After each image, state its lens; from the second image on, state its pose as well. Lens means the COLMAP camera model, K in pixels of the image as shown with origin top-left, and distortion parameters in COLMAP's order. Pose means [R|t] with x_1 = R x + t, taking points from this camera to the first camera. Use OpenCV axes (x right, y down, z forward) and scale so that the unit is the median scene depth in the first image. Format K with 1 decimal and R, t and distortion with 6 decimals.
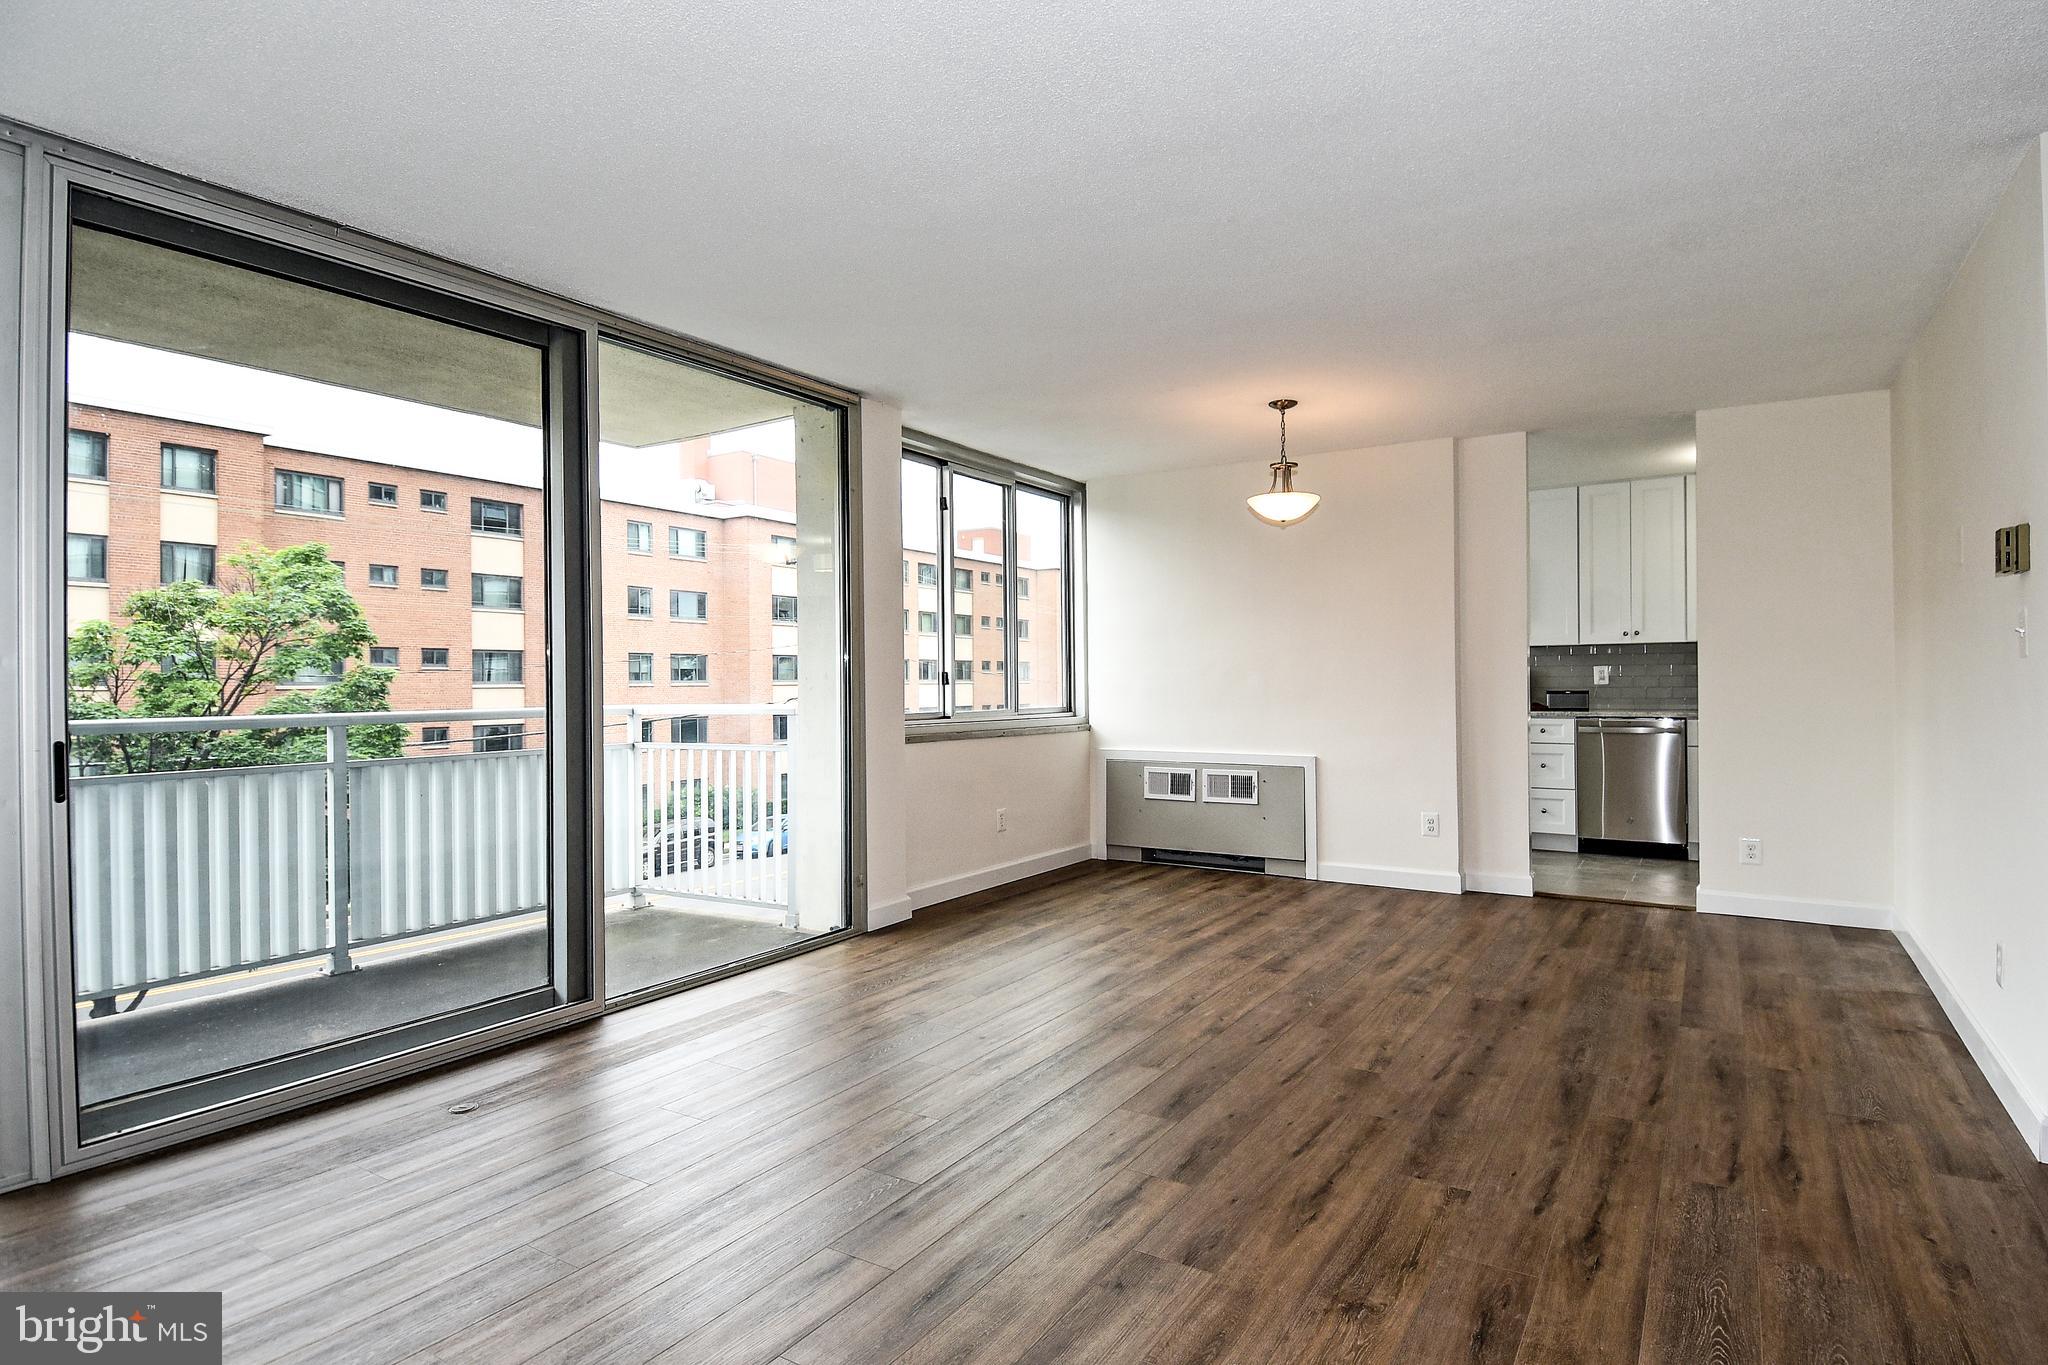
lens RADIAL K [[1035.4, 0, 1039.0], [0, 1035.4, 676.0], [0, 0, 1]] dist [0.043100, -0.043890]
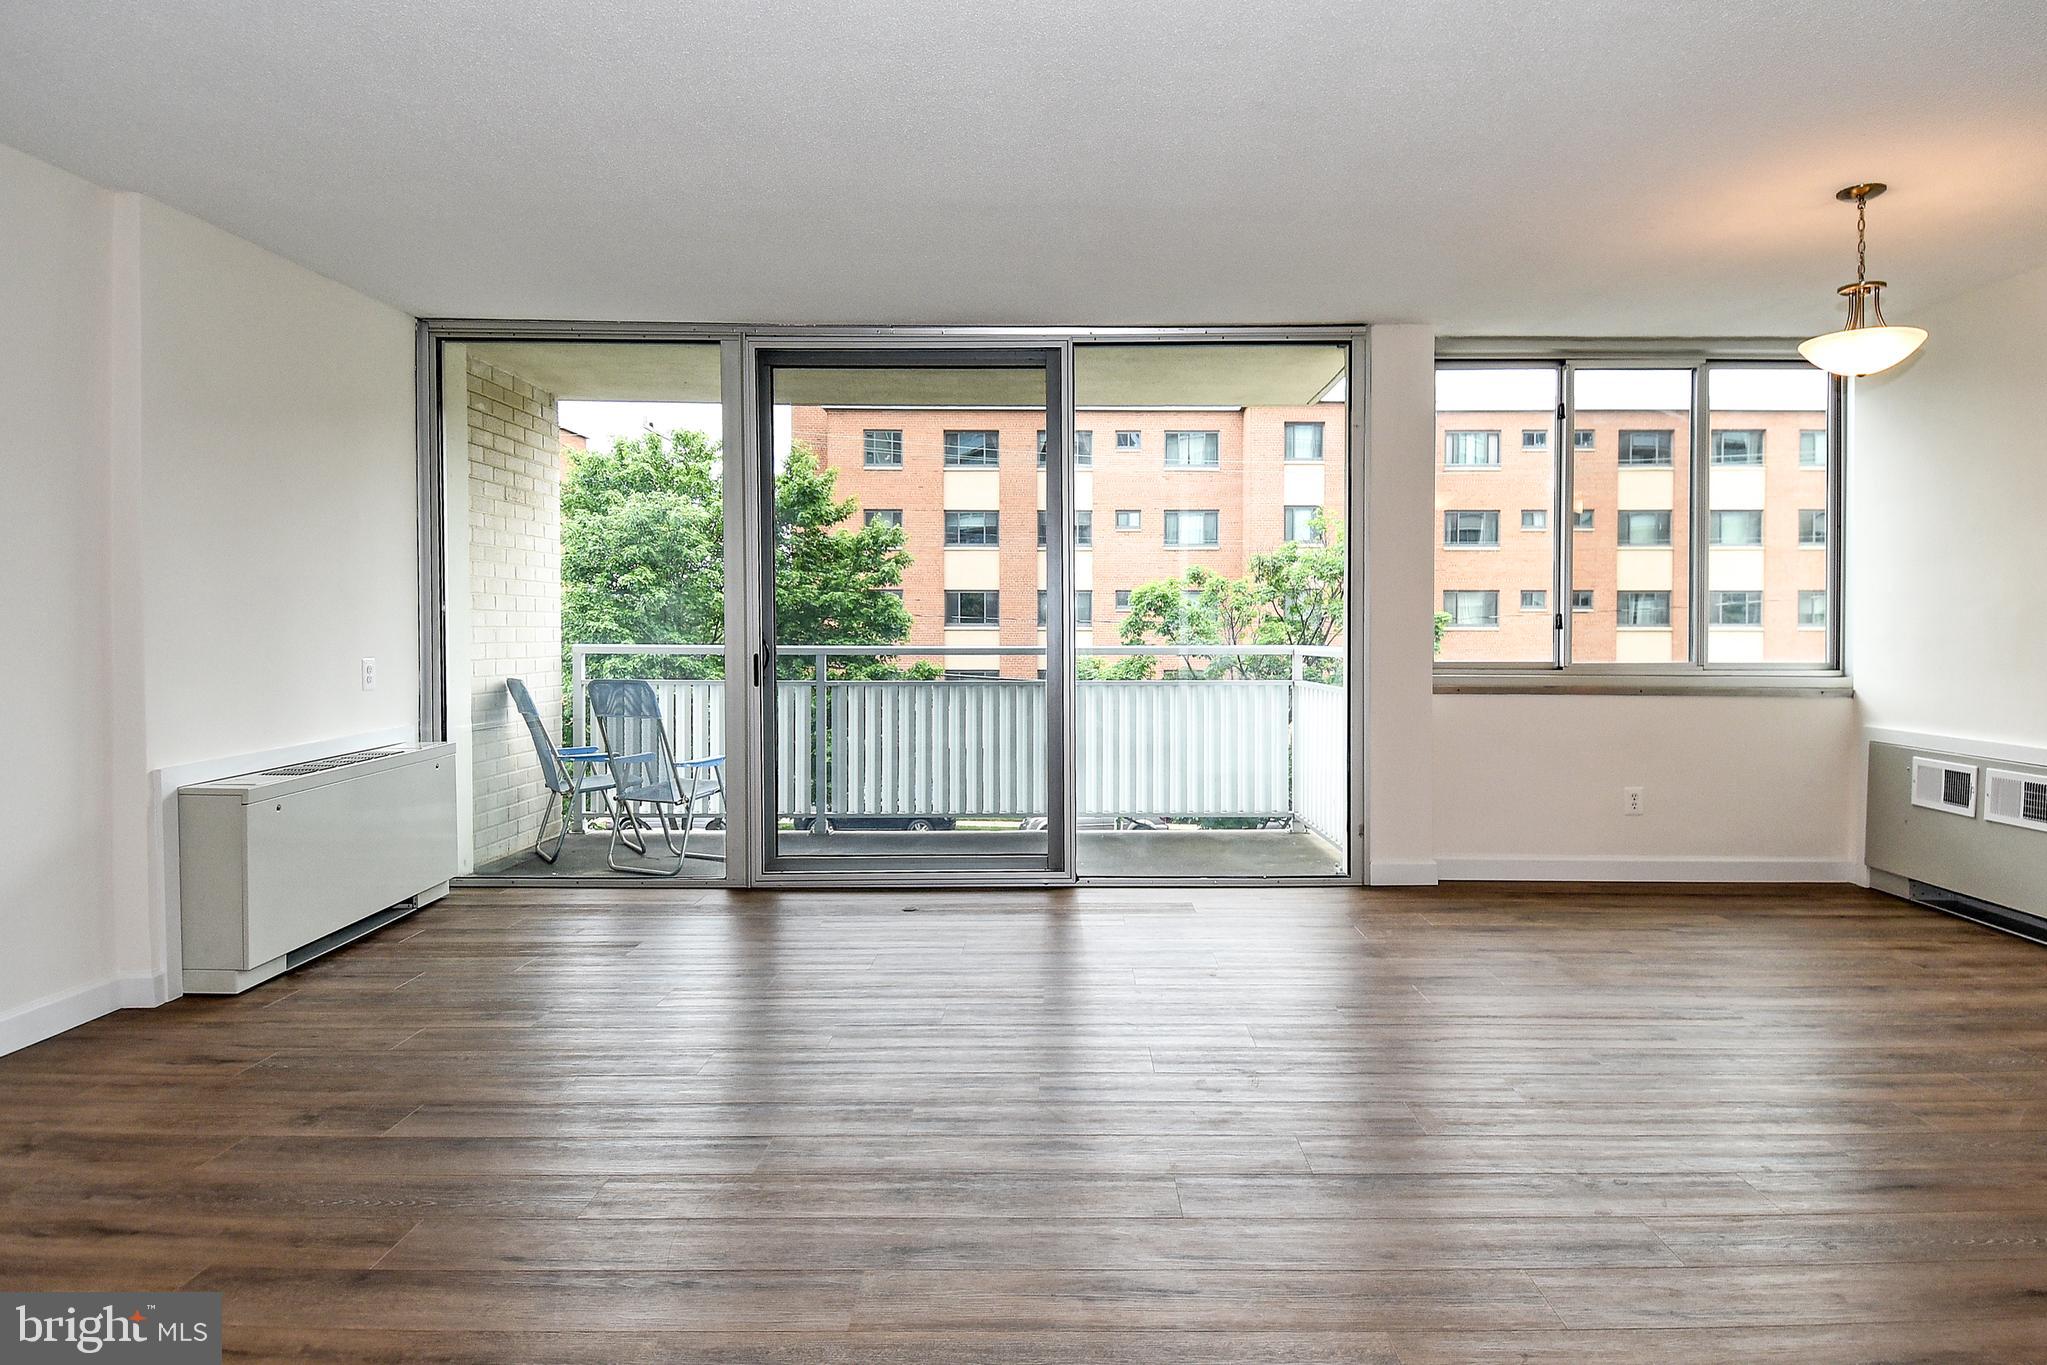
lens RADIAL K [[1135.8, 0, 1086.4], [0, 1135.8, 651.1], [0, 0, 1]] dist [0.054176, -0.059539]
pose [[0.533068, 0.024589, -0.845715, 0.469942], [0.000007, 0.999577, 0.029067, -0.000776], [0.846072, -0.015500, 0.532843, 0.176019]]
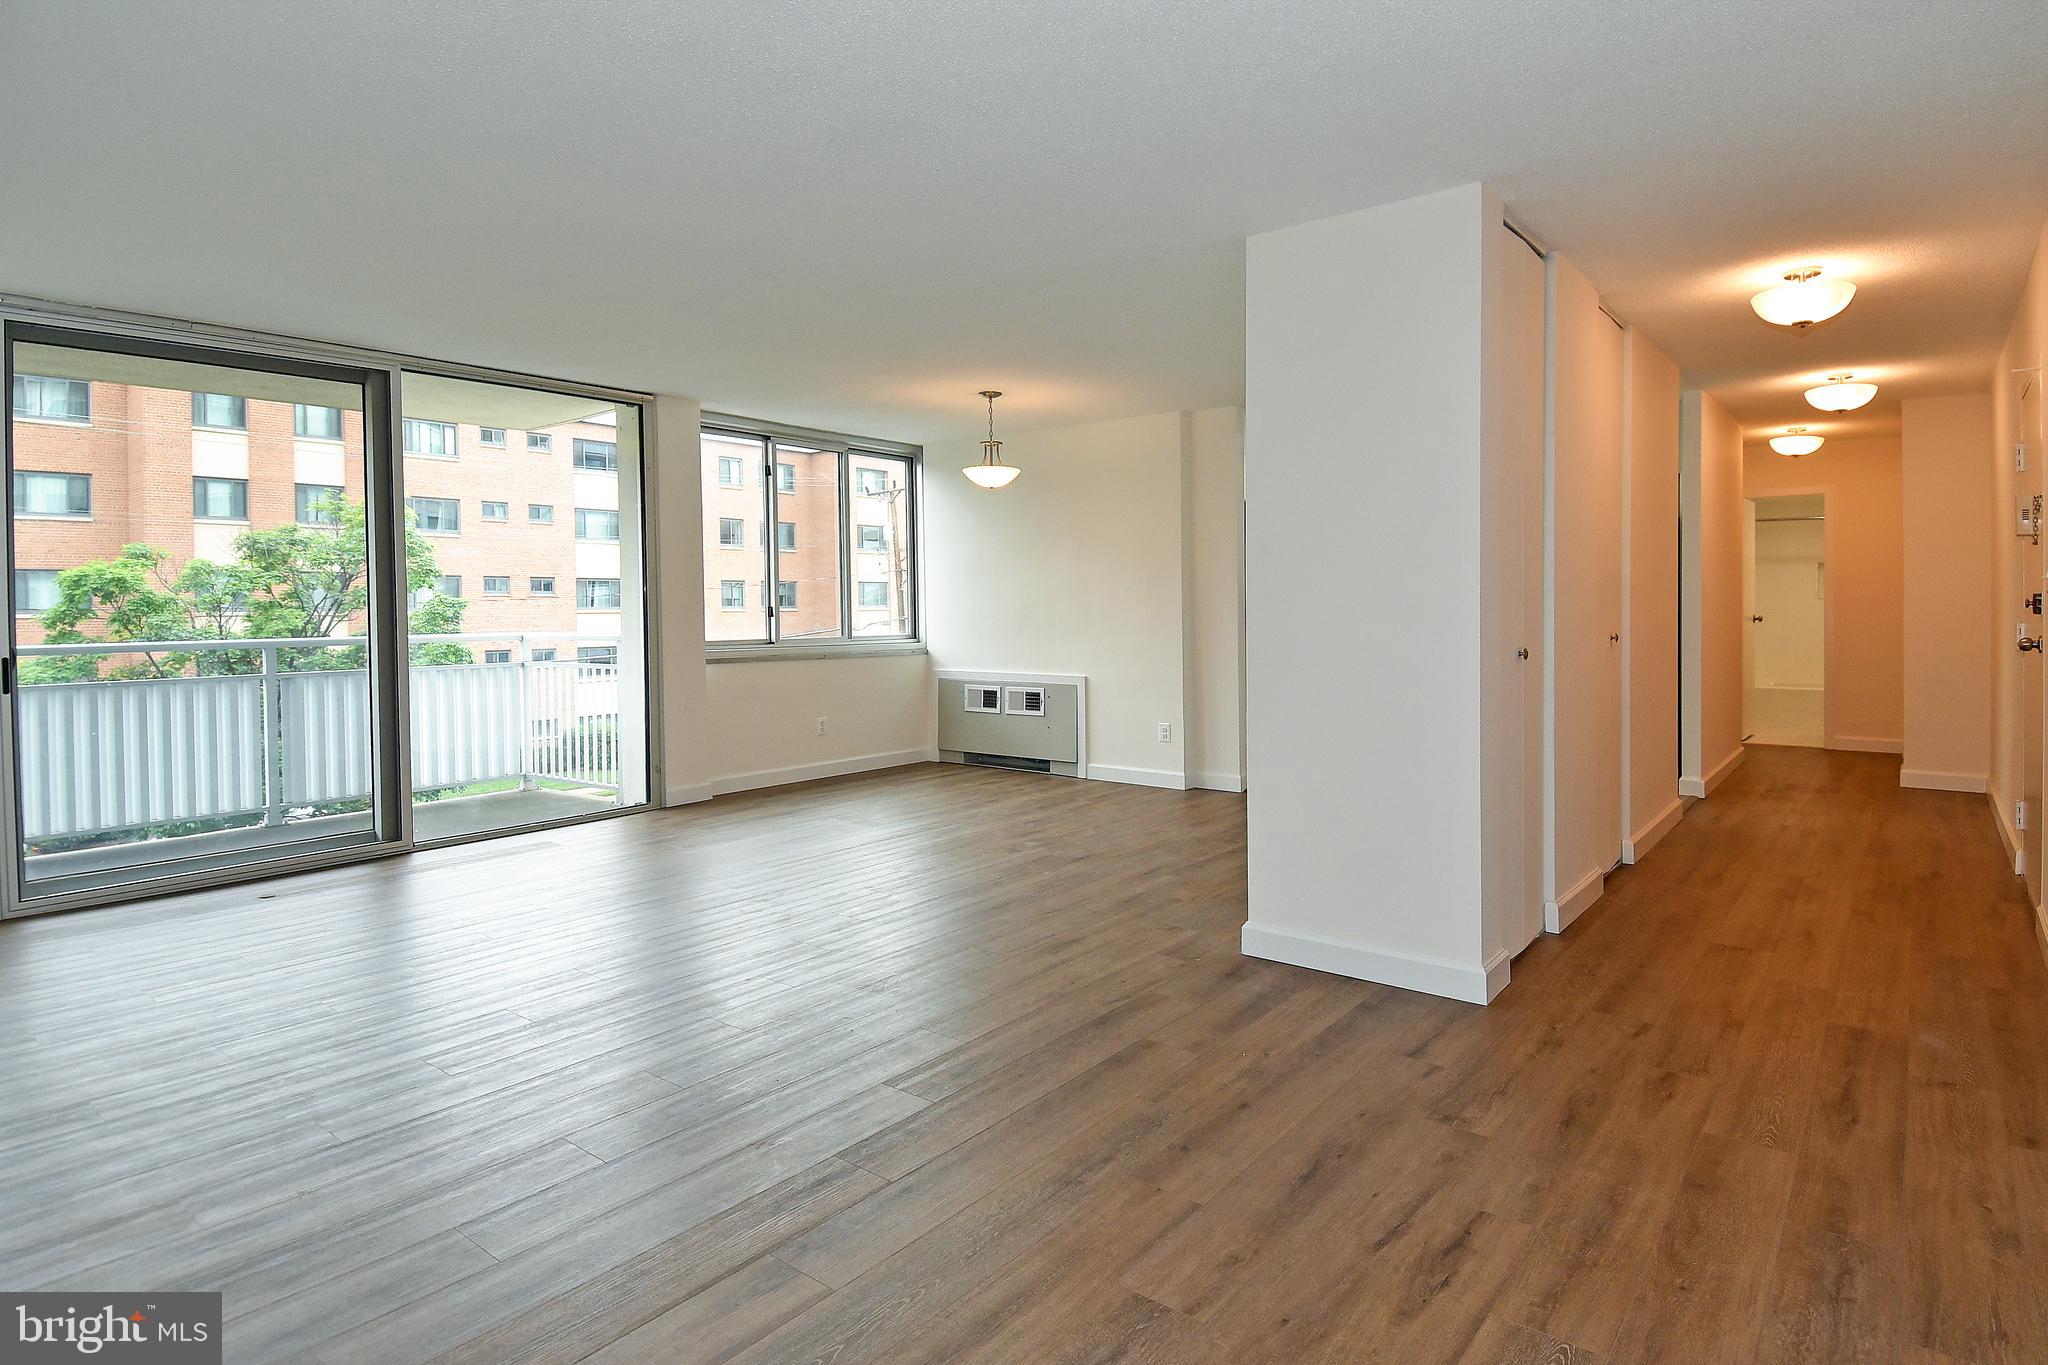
lens RADIAL K [[1030.5, 0, 1064.6], [0, 1030.5, 627.4], [0, 0, 1]] dist [0.041085, -0.040664]
pose [[0.995824, 0.002077, -0.091272, 0.359542], [0.000346, 0.999648, 0.026521, -0.011441], [0.091295, -0.026442, 0.995473, -0.195070]]
